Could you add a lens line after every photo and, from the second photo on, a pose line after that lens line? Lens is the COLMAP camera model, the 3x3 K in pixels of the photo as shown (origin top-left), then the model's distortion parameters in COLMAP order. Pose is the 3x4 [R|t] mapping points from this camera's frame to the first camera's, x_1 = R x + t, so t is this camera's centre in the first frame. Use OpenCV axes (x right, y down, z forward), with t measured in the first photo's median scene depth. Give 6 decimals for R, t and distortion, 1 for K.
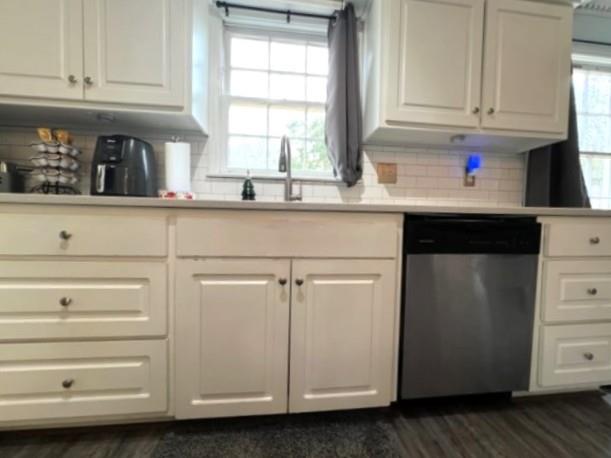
lens RADIAL K [[258.9, 0, 305.9], [0, 258.9, 231.1], [0, 0, 1]] dist [0.001733, 0.000281]
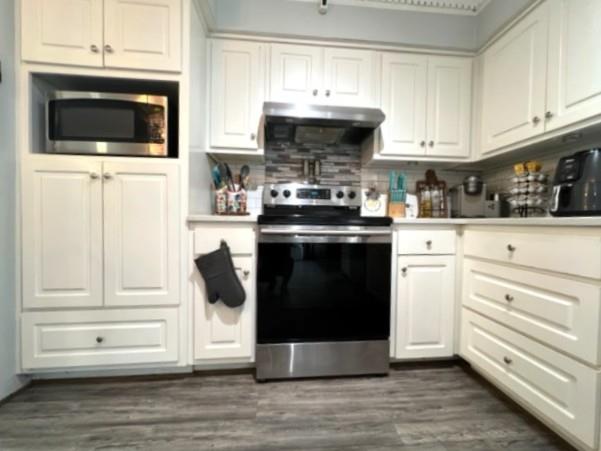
lens RADIAL K [[238.6, 0, 303.6], [0, 238.6, 227.0], [0, 0, 1]] dist [-0.001722, -0.000091]
pose [[-0.032321, -0.008142, -0.999444, 0.236027], [-0.052866, 0.998581, -0.006426, -0.019437], [0.998078, 0.052629, -0.032706, -0.020620]]
